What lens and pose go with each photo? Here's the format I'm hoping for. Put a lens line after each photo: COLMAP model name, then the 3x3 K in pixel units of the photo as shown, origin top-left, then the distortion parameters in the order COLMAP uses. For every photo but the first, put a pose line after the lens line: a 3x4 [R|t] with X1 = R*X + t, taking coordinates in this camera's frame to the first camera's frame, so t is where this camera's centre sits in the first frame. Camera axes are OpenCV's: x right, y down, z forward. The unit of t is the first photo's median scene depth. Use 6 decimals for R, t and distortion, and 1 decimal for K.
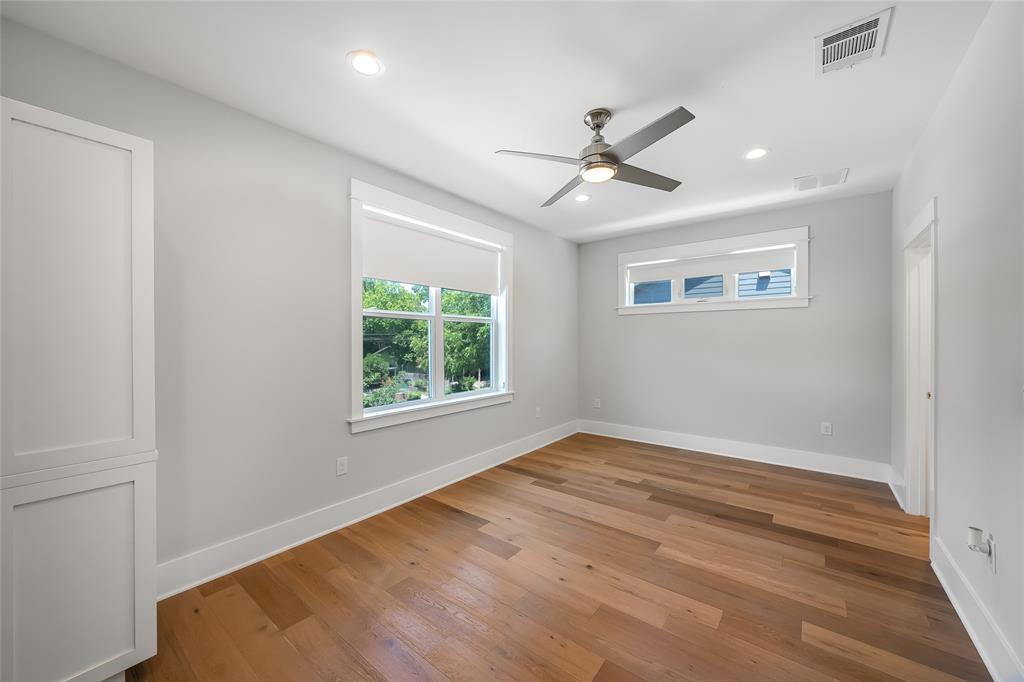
lens RADIAL K [[337.7, 0, 512.0], [0, 337.7, 341.0], [0, 0, 1]] dist [0.000653, 0.000167]
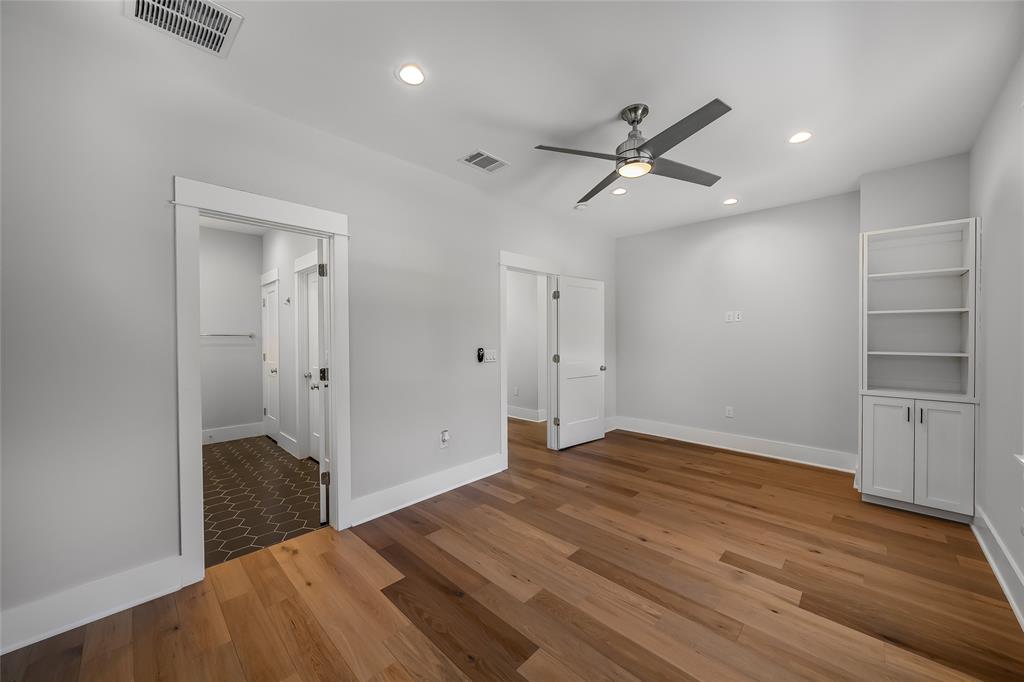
lens RADIAL K [[337.7, 0, 512.0], [0, 337.7, 341.0], [0, 0, 1]] dist [0.000653, 0.000167]
pose [[-0.994806, 0.005547, 0.101637, 0.491780], [0.006337, 0.999952, 0.007454, -0.009840], [-0.101590, 0.008060, -0.994794, 1.933991]]
